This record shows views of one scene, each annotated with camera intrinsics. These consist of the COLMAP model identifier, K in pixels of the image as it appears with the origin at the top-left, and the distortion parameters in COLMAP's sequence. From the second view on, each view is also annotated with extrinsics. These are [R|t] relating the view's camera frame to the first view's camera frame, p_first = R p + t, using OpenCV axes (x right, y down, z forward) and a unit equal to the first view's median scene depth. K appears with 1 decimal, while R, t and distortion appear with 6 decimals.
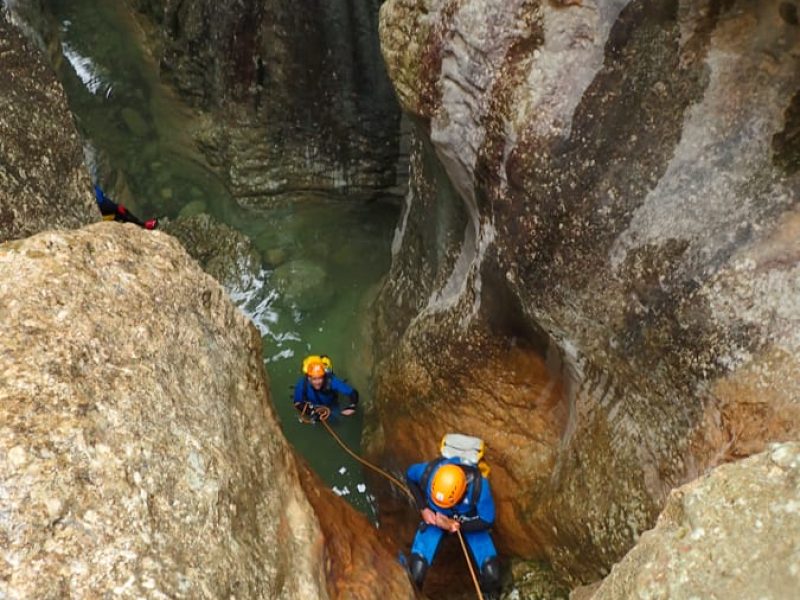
lens RADIAL K [[782.5, 0, 416.6], [0, 782.5, 296.7], [0, 0, 1]] dist [0.005430, 0.002036]
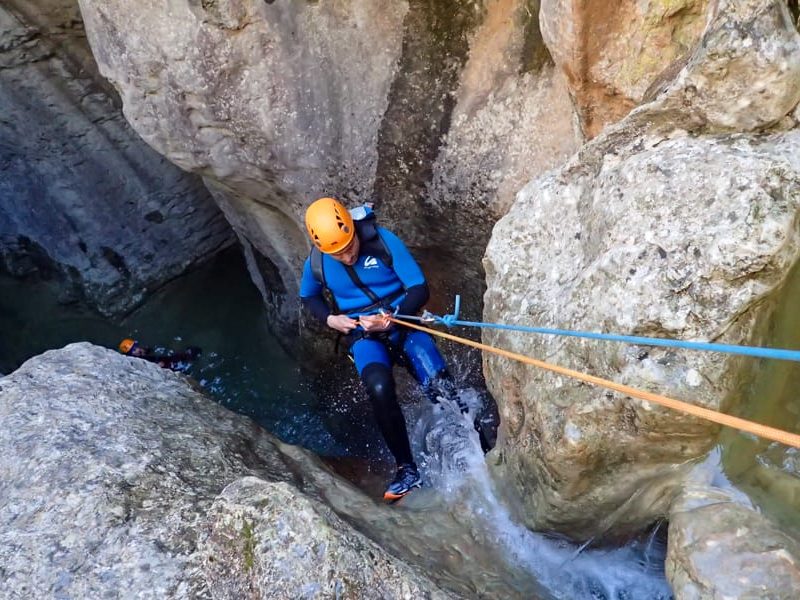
lens RADIAL K [[641.5, 0, 399.4], [0, 641.5, 283.4], [0, 0, 1]] dist [0.001703, 0.002695]
pose [[0.805532, -0.573155, 0.150371, -0.004039], [0.571490, 0.818525, 0.058448, 0.091648], [-0.156582, 0.038854, 0.986900, -0.119825]]
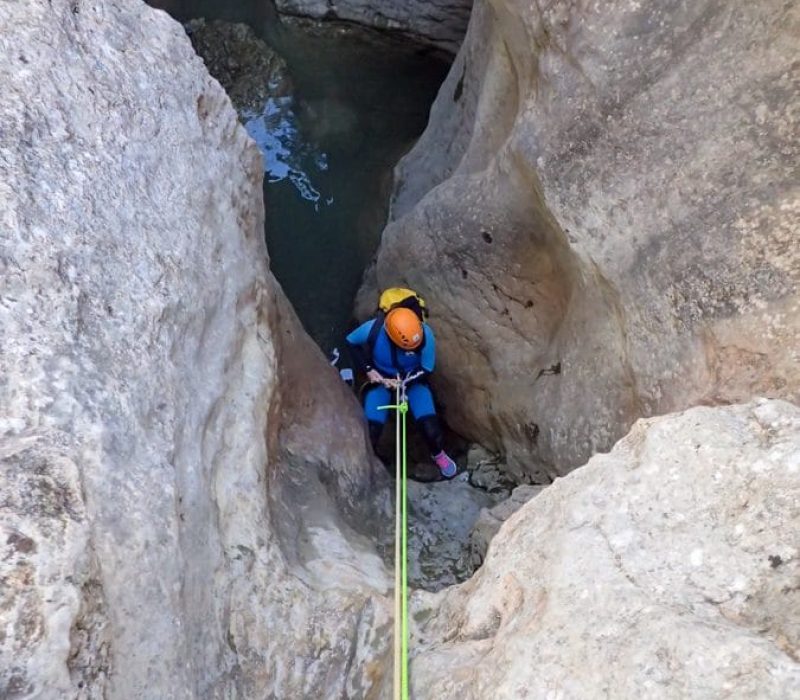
lens RADIAL K [[792.0, 0, 413.3], [0, 792.0, 351.7], [0, 0, 1]] dist [0.006218, -0.009290]
pose [[0.972933, 0.230738, 0.012670, 0.025249], [-0.227455, 0.946528, 0.228798, 0.012011], [0.040800, -0.225487, 0.973391, 0.066255]]
